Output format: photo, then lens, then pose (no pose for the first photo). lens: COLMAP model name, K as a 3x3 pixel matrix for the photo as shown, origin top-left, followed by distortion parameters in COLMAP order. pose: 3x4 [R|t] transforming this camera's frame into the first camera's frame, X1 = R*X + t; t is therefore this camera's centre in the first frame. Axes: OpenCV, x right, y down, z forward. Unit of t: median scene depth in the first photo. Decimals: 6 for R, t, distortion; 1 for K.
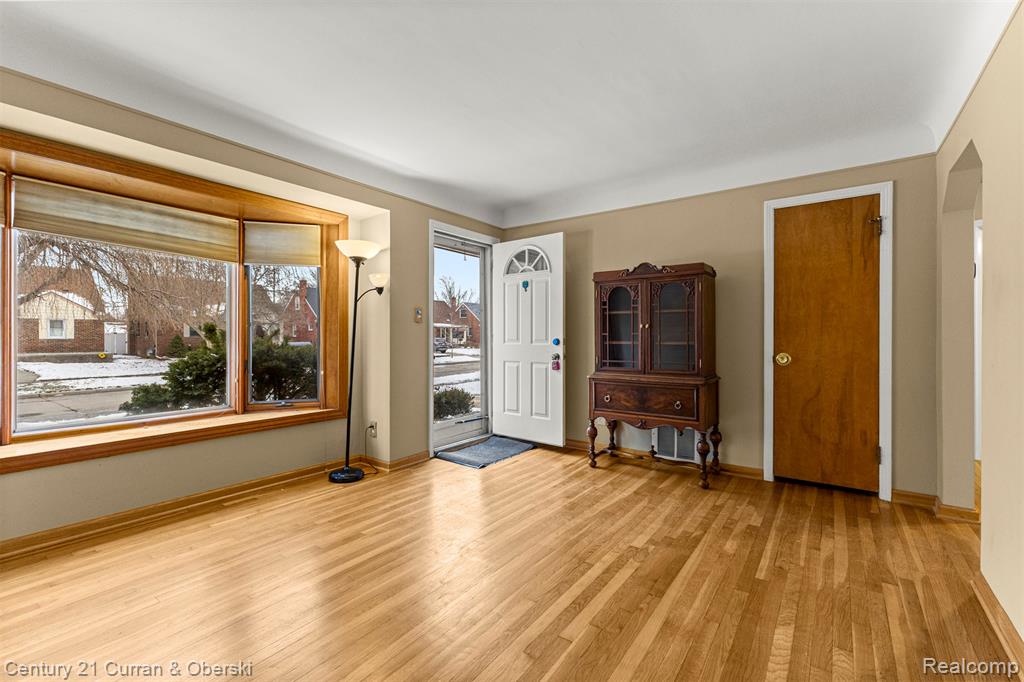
lens RADIAL K [[443.9, 0, 518.7], [0, 443.9, 338.5], [0, 0, 1]] dist [0.005498, -0.000055]
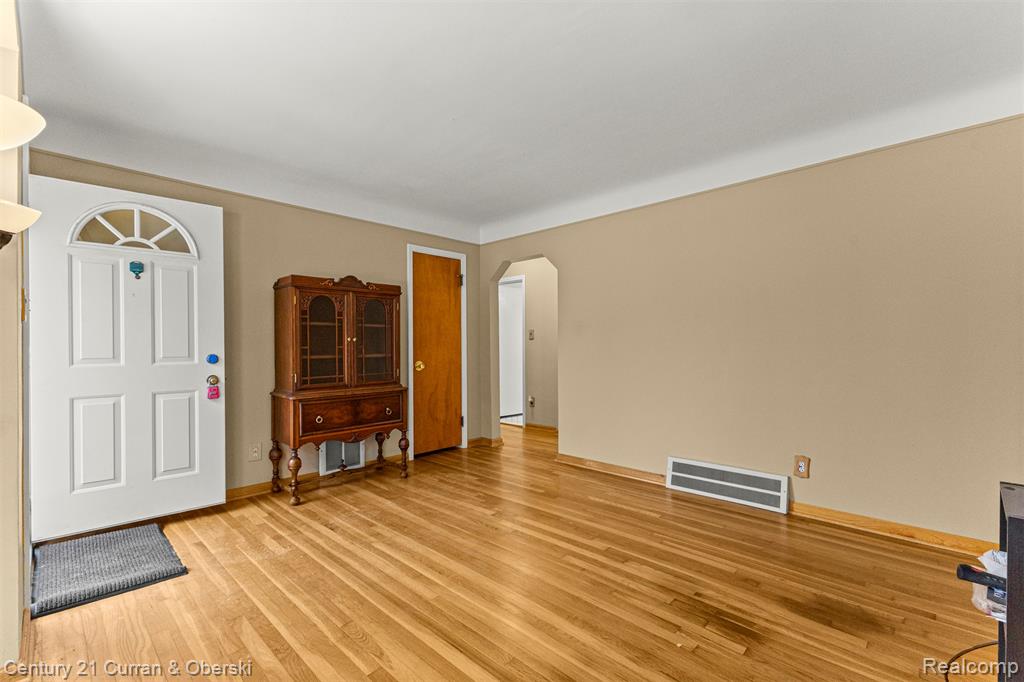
lens RADIAL K [[443.9, 0, 517.1], [0, 443.9, 348.7], [0, 0, 1]] dist [0.005498, -0.000055]
pose [[0.140087, -0.006036, 0.990121, -0.678025], [0.014666, 0.999884, 0.004020, -0.005618], [-0.990031, 0.013958, 0.140159, 0.514808]]
